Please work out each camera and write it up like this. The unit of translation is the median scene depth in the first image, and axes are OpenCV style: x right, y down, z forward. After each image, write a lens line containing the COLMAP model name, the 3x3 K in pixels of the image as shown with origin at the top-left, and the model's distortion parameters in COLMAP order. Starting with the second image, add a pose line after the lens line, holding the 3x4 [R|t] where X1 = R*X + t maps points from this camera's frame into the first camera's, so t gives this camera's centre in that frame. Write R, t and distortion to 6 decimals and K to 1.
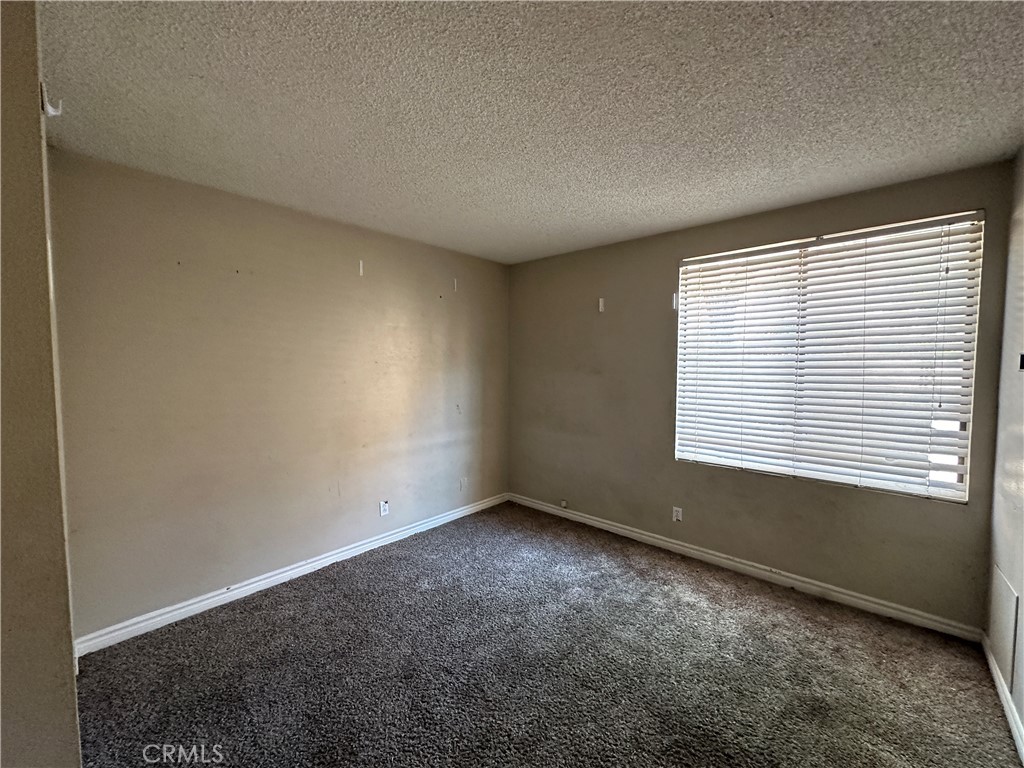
lens RADIAL K [[408.7, 0, 512.5], [0, 408.7, 383.1], [0, 0, 1]] dist [-0.005120, 0.000888]
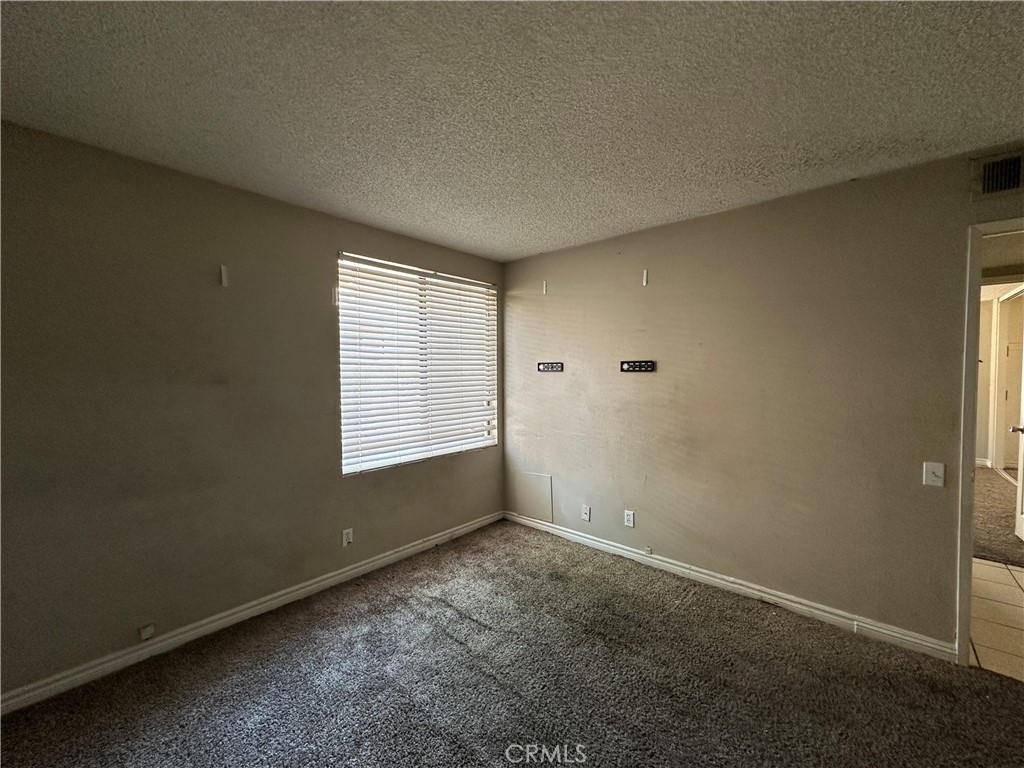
lens RADIAL K [[408.7, 0, 508.4], [0, 408.7, 384.9], [0, 0, 1]] dist [-0.005120, 0.000888]
pose [[0.002186, -0.037375, 0.999299, -0.490524], [0.048944, 0.998108, 0.037223, -0.026940], [-0.998799, 0.048828, 0.004011, 0.650360]]
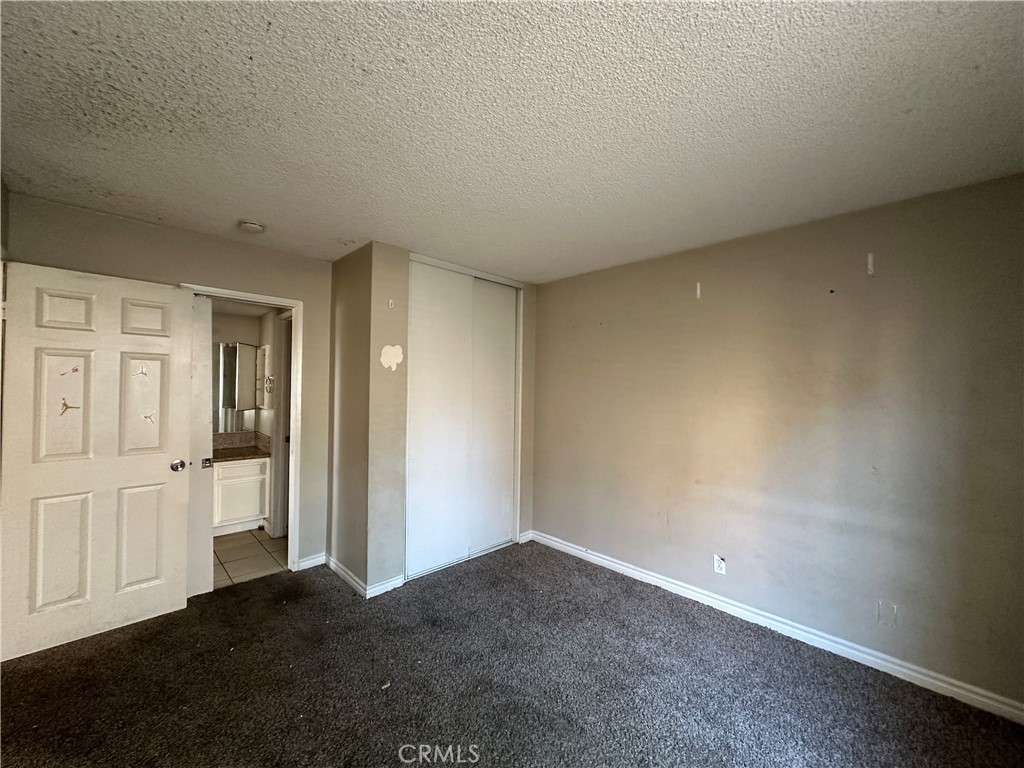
lens RADIAL K [[408.7, 0, 512.7], [0, 408.7, 385.7], [0, 0, 1]] dist [-0.005120, 0.000888]
pose [[-0.065617, -0.009465, -0.997800, 0.589304], [-0.065219, 0.997858, -0.005176, -0.031054], [0.995711, 0.064736, -0.066093, 0.646644]]
